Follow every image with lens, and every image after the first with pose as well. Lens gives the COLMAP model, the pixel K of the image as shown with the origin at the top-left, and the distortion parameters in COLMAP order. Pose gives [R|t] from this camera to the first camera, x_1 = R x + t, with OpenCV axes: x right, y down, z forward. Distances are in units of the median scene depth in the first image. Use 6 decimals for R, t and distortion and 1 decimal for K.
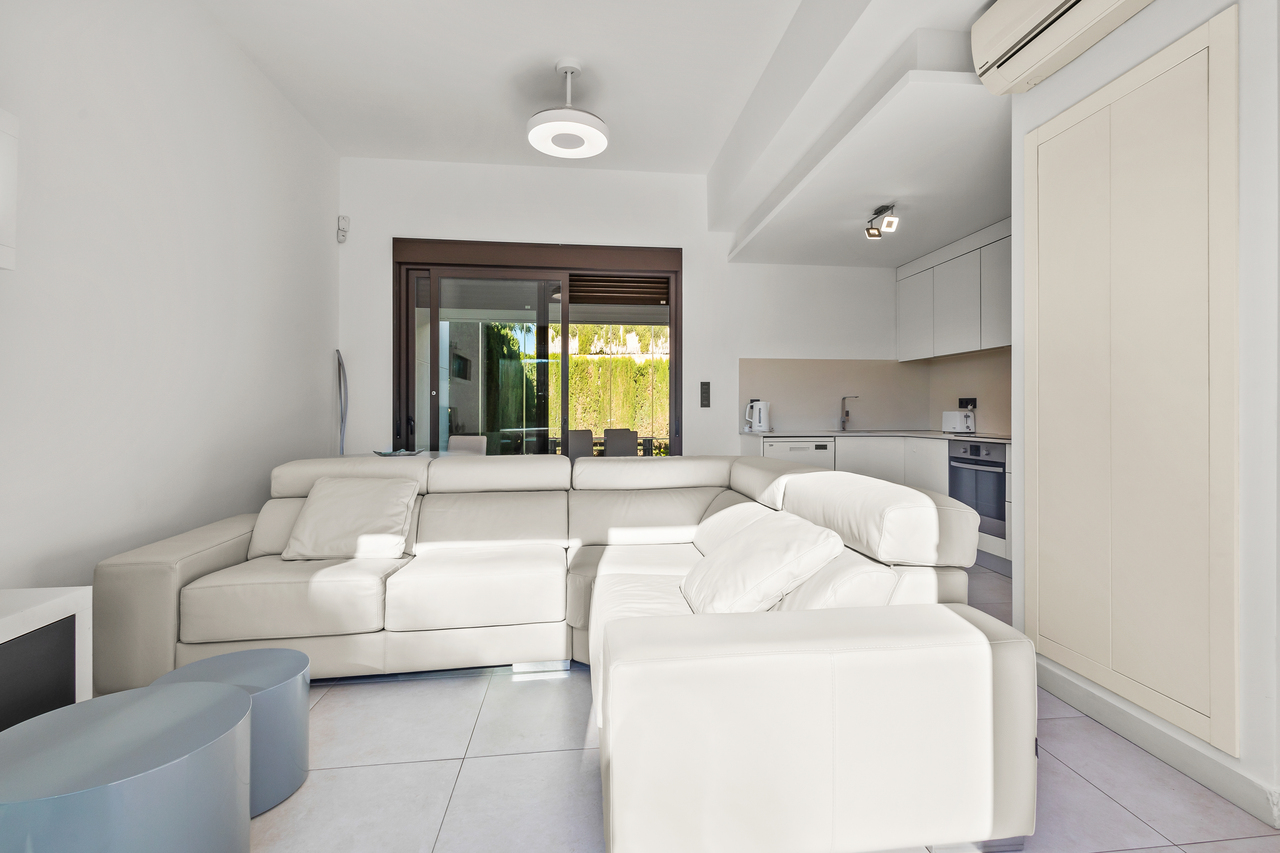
lens RADIAL K [[609.2, 0, 654.5], [0, 609.2, 410.0], [0, 0, 1]] dist [0.005934, 0.000589]
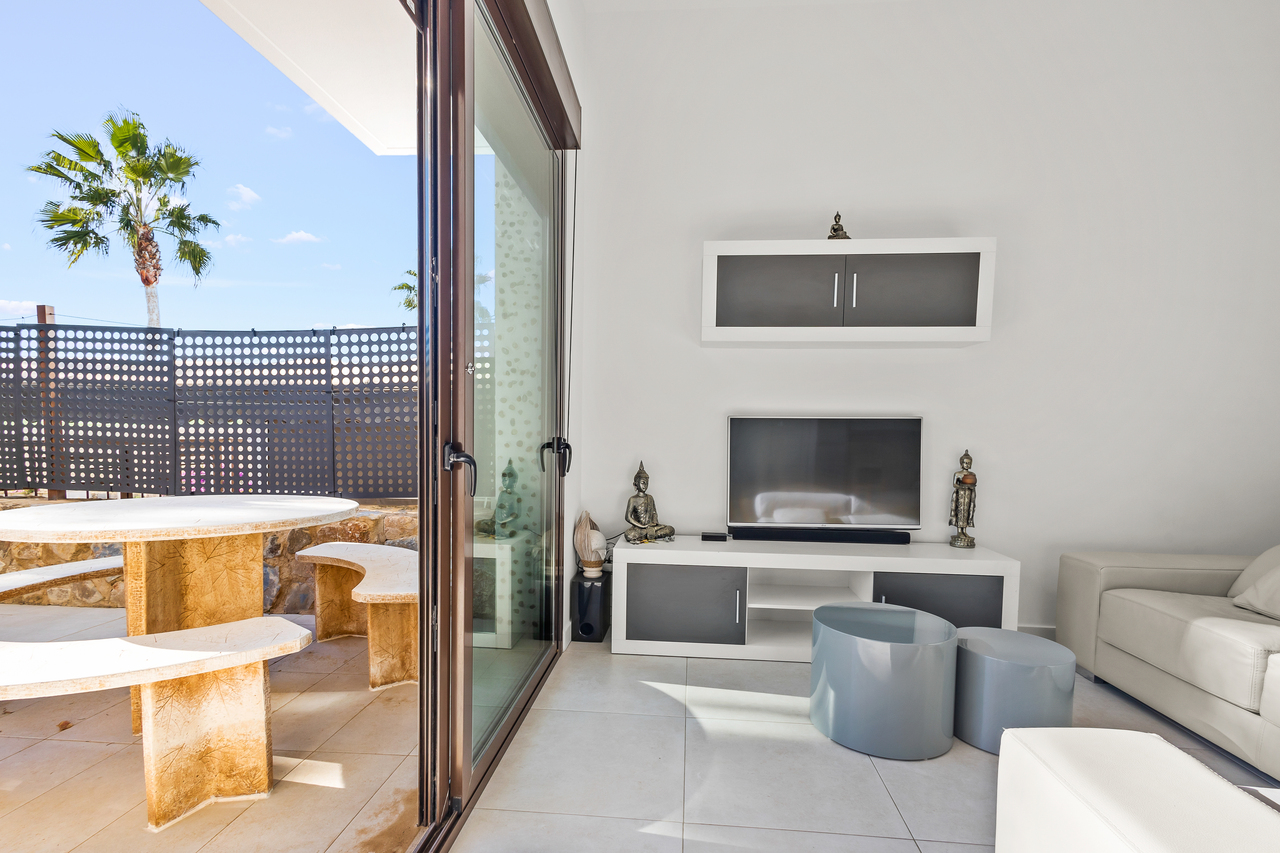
lens RADIAL K [[596.0, 0, 642.2], [0, 596.0, 462.7], [0, 0, 1]] dist [0.007421, -0.000217]
pose [[-0.208940, 0.053218, -0.976479, 0.218155], [-0.013265, 0.998272, 0.057244, -0.000548], [0.977838, 0.024914, -0.207873, 0.170108]]
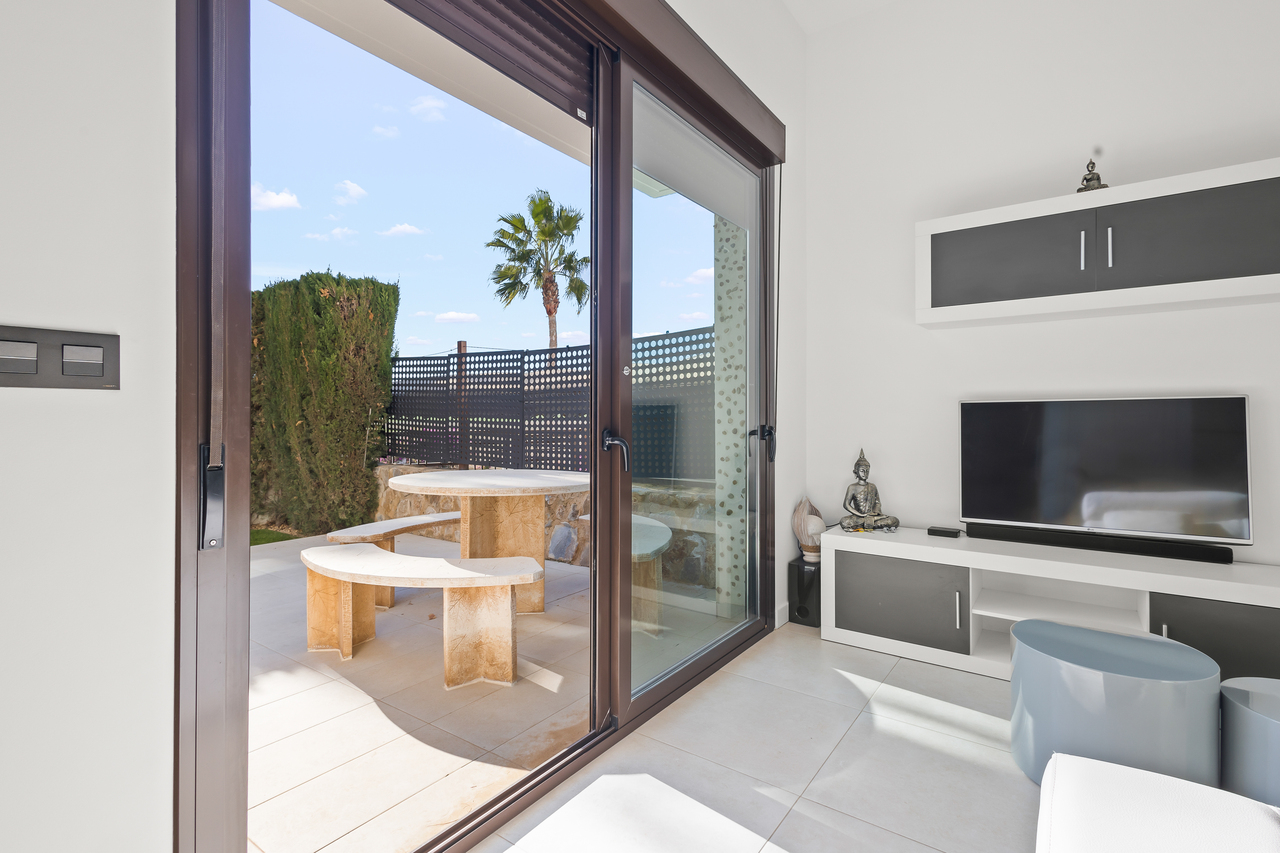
lens RADIAL K [[591.3, 0, 649.2], [0, 591.3, 413.0], [0, 0, 1]] dist [0.008650, 0.000125]
pose [[-0.678627, -0.003140, -0.734476, 0.209973], [0.002530, 0.999975, -0.006613, -0.000057], [0.734479, -0.006346, -0.678602, 0.290347]]
